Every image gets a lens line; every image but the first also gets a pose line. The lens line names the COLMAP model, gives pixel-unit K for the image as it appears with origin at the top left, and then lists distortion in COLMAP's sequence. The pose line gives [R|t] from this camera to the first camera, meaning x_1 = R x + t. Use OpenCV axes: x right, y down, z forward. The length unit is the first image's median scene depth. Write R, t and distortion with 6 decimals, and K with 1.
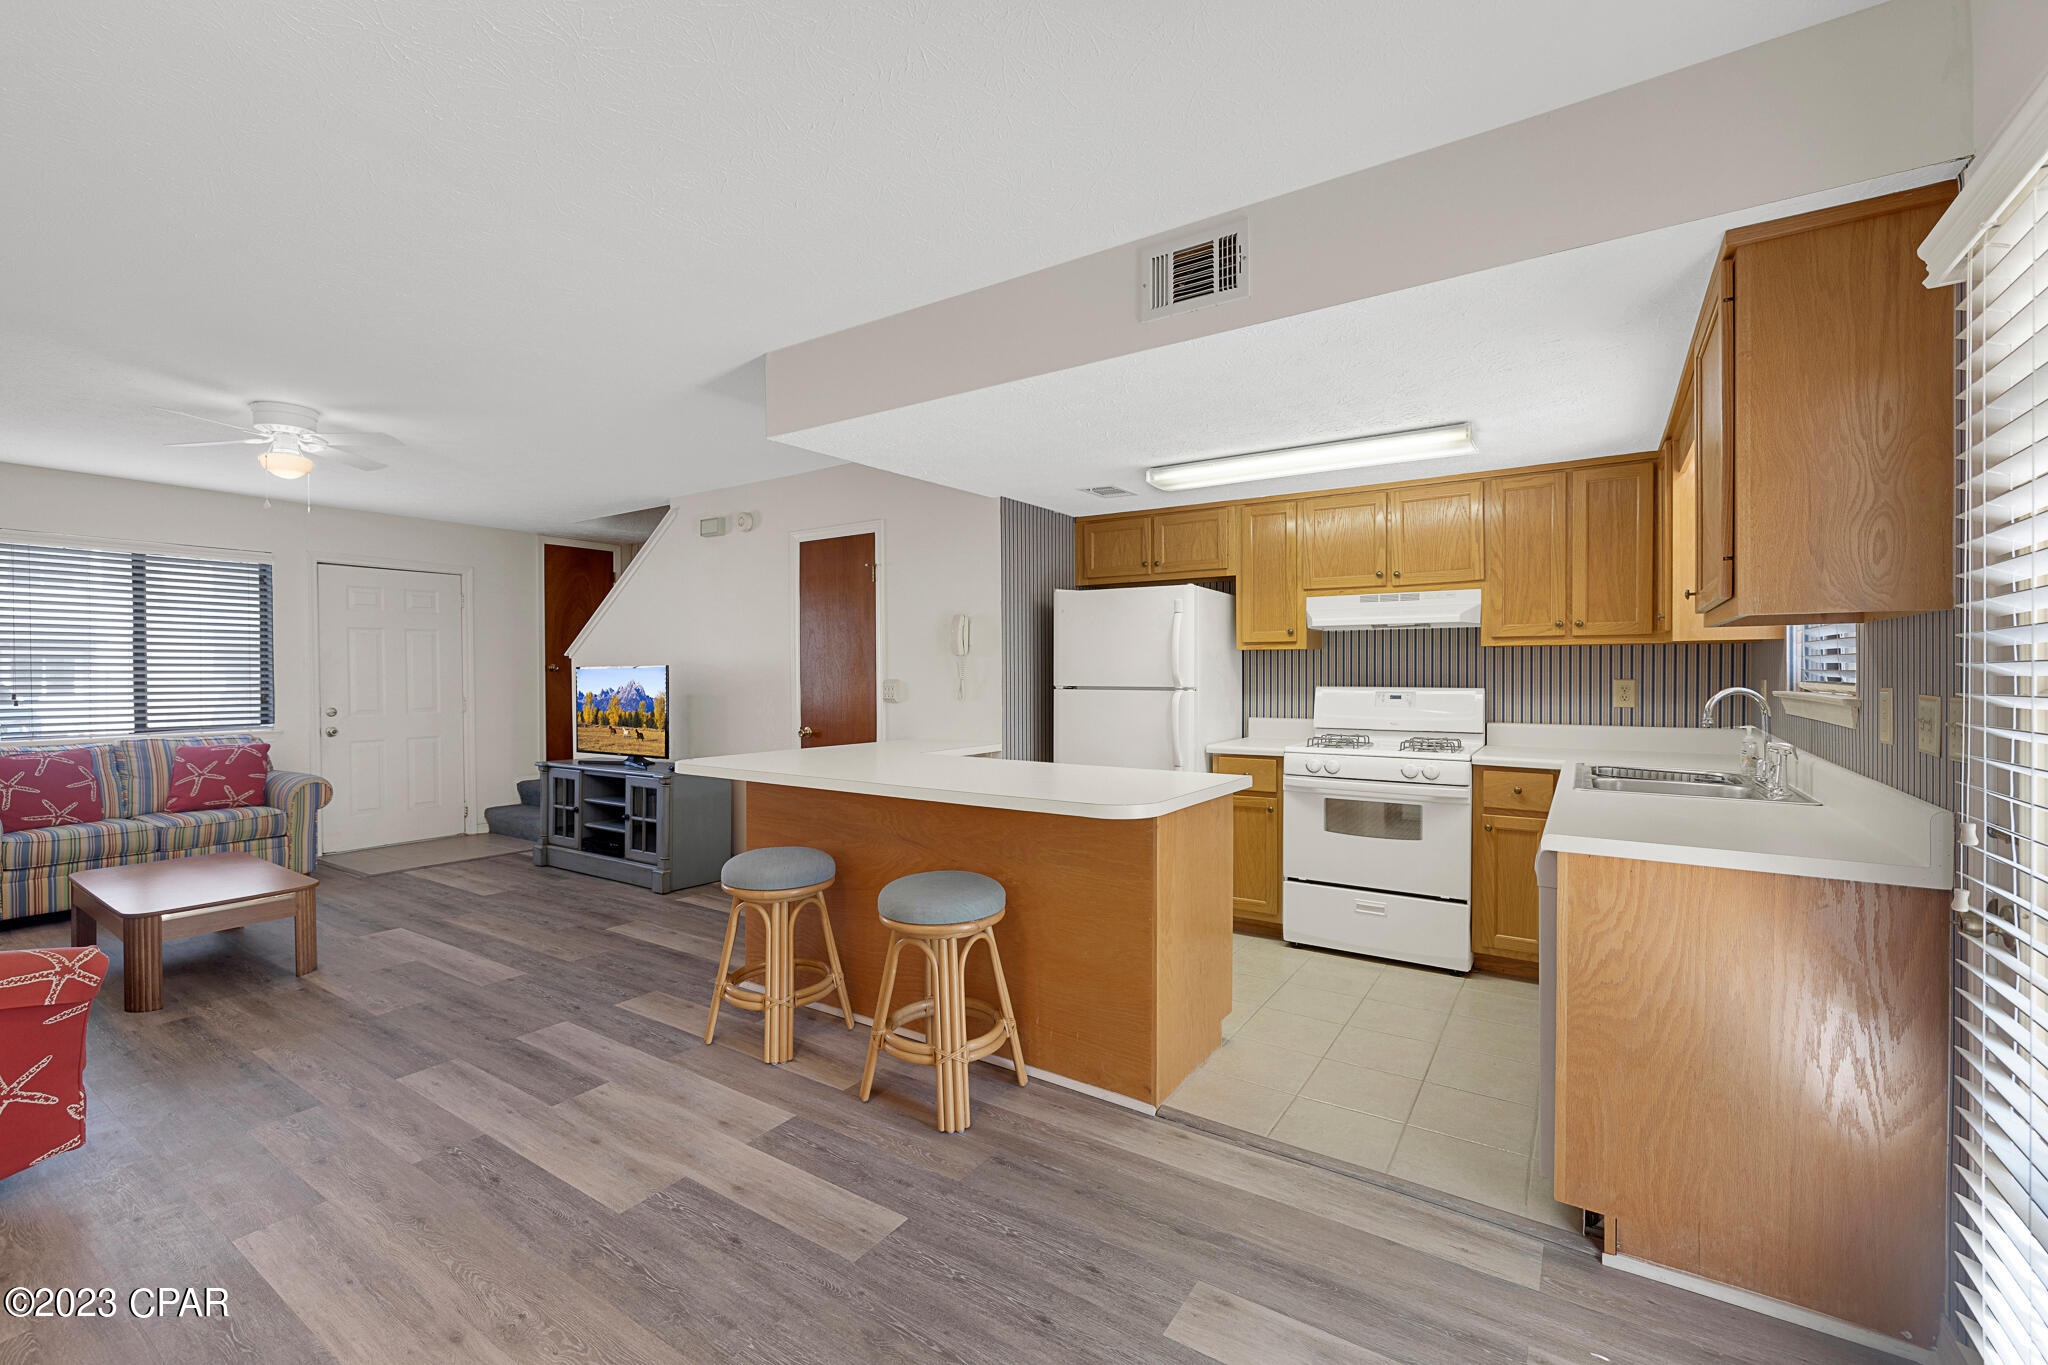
lens RADIAL K [[871.7, 0, 1014.5], [0, 871.7, 683.8], [0, 0, 1]] dist [-0.000732, -0.000424]
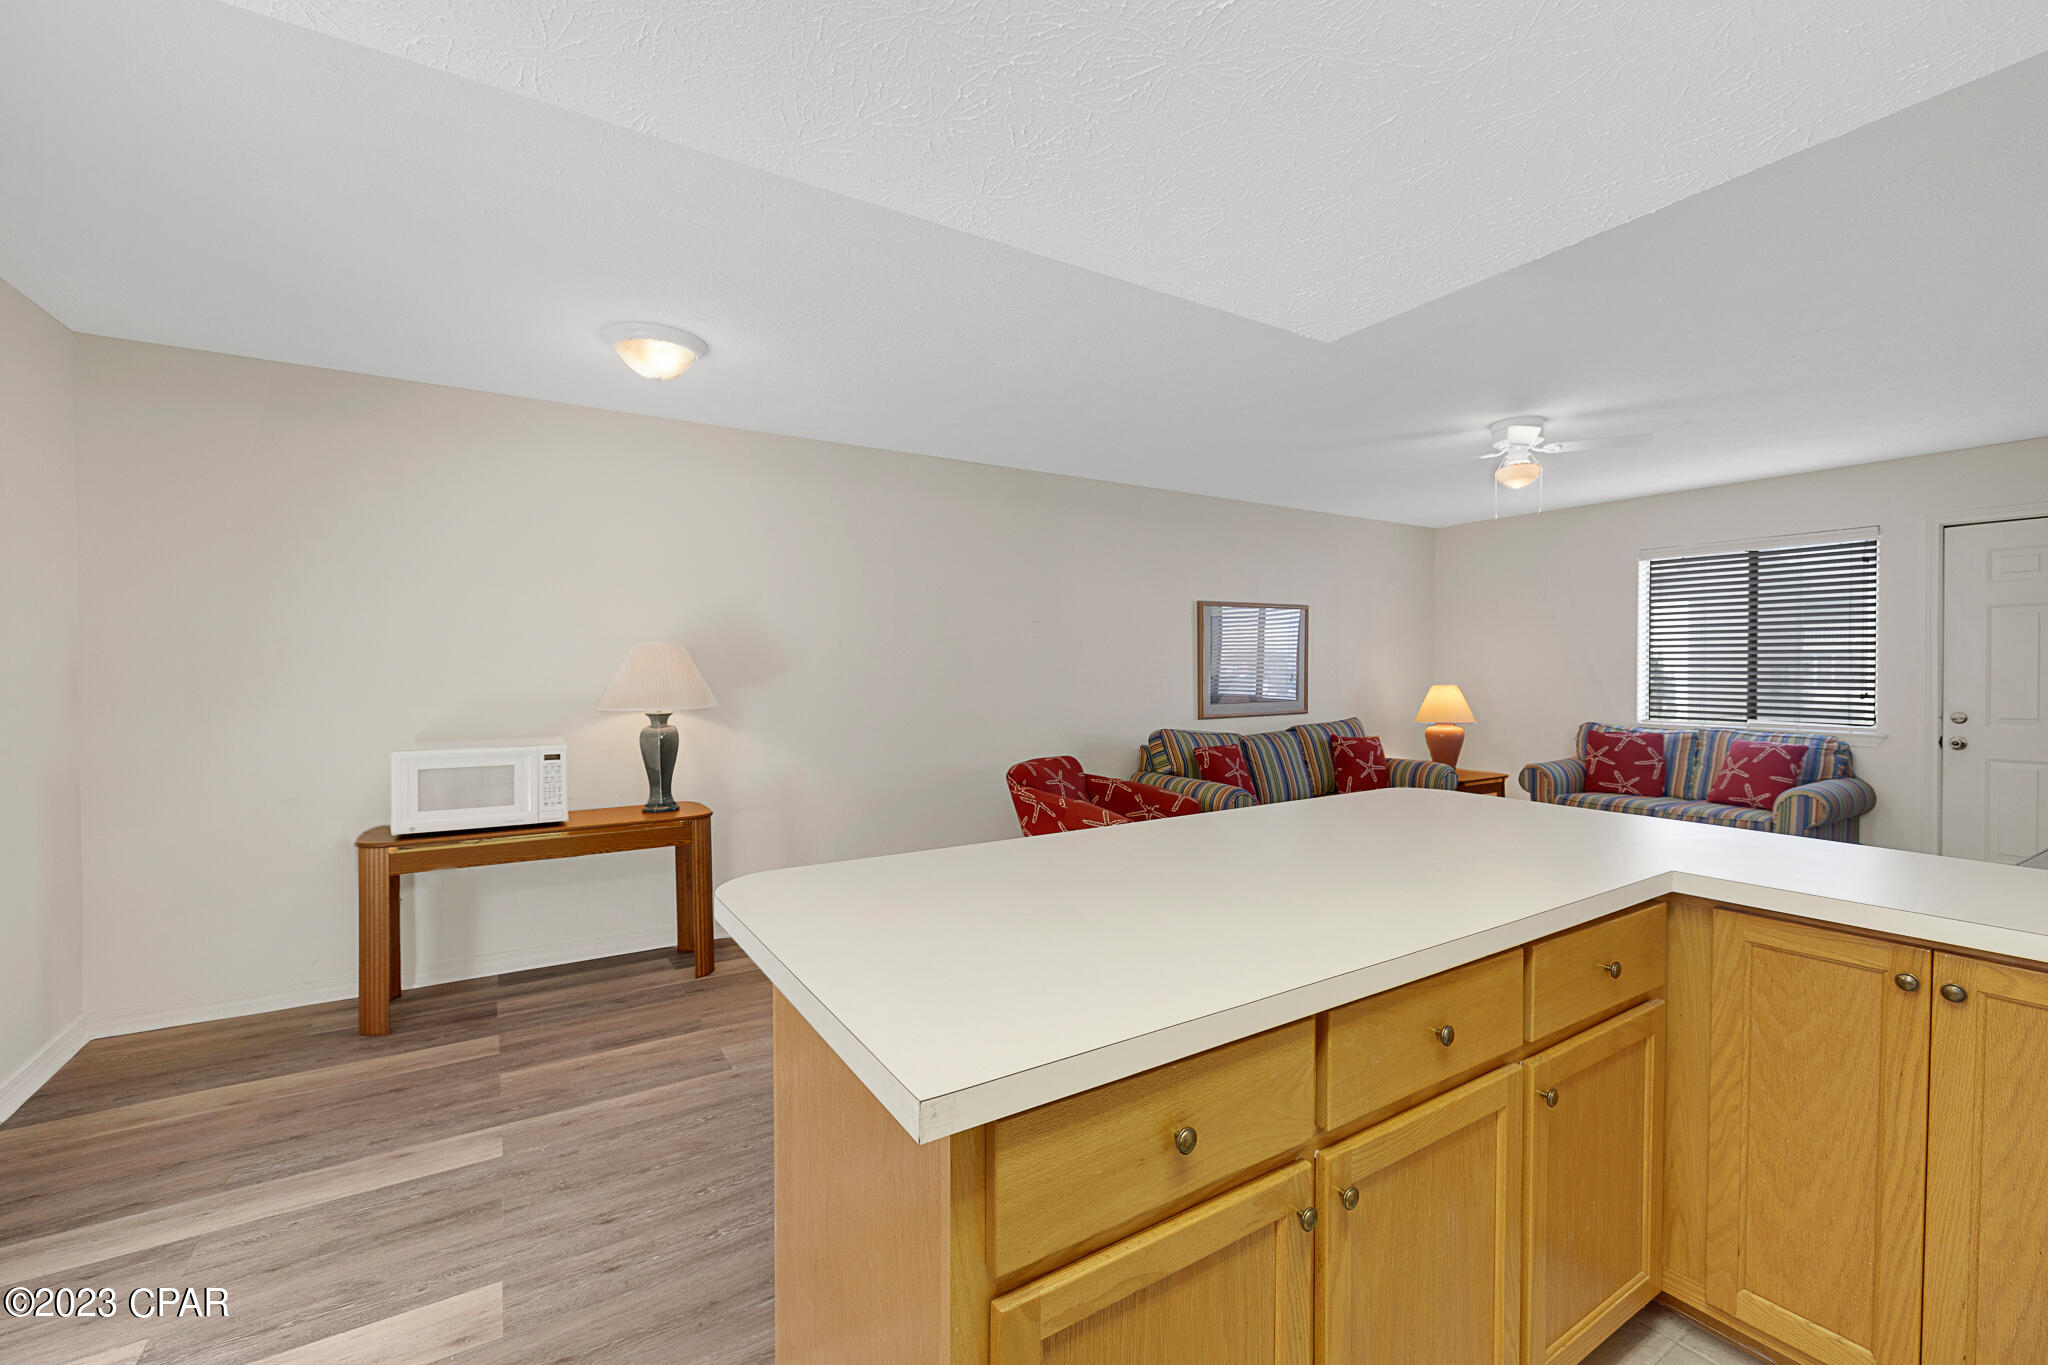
lens RADIAL K [[854.1, 0, 1029.2], [0, 854.1, 671.3], [0, 0, 1]] dist [0.000497, -0.000160]
pose [[-0.407530, 0.006989, -0.913165, 0.432016], [-0.007998, 0.999905, 0.011222, -0.018821], [0.913157, 0.011877, -0.407435, 1.002735]]
